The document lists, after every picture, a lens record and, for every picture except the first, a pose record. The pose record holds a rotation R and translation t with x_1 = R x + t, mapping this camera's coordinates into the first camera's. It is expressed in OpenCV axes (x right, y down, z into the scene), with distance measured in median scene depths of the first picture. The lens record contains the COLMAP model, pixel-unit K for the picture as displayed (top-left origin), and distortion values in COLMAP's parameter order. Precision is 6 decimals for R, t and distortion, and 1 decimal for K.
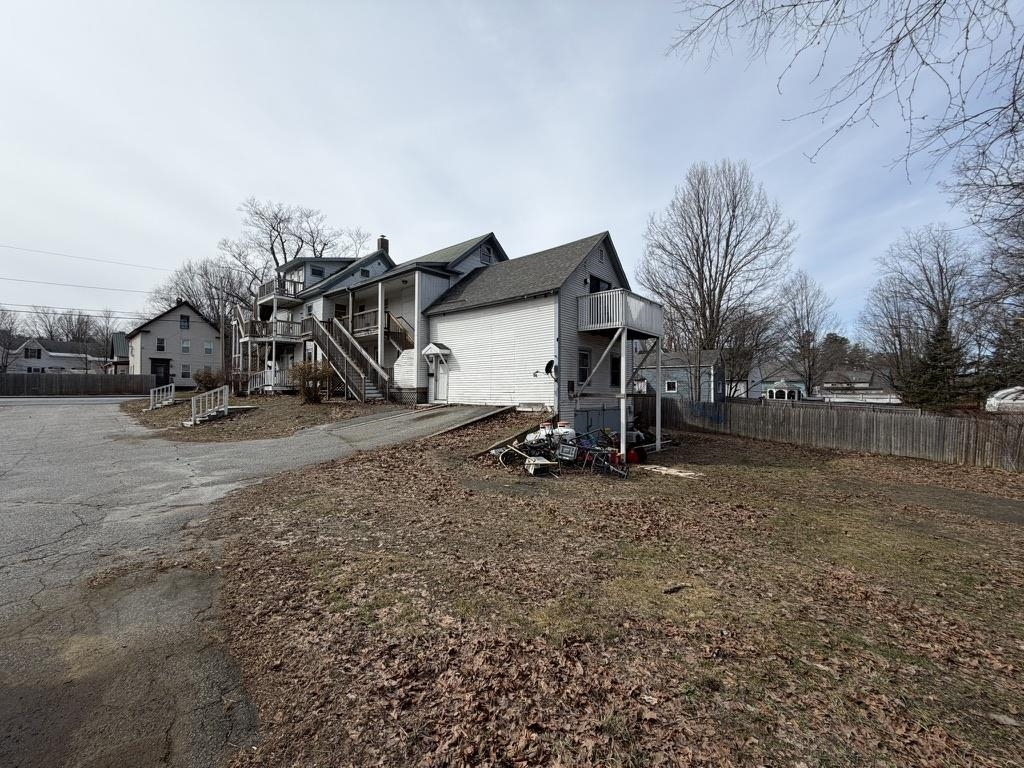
lens RADIAL K [[406.3, 0, 505.0], [0, 406.3, 385.2], [0, 0, 1]] dist [-0.002382, 0.000817]
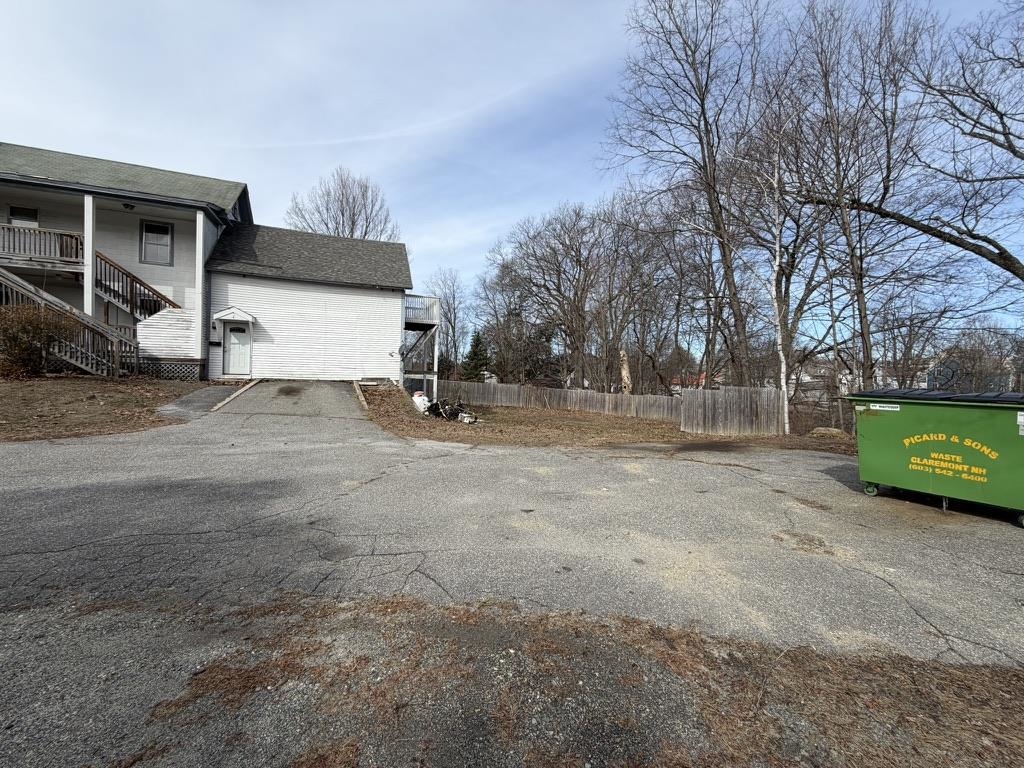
lens RADIAL K [[406.3, 0, 510.4], [0, 406.3, 382.1], [0, 0, 1]] dist [-0.002382, 0.000817]
pose [[0.458908, -0.006054, 0.888463, -0.478913], [-0.034604, 0.999096, 0.024681, 0.007990], [-0.887810, -0.042071, 0.458284, 0.065963]]
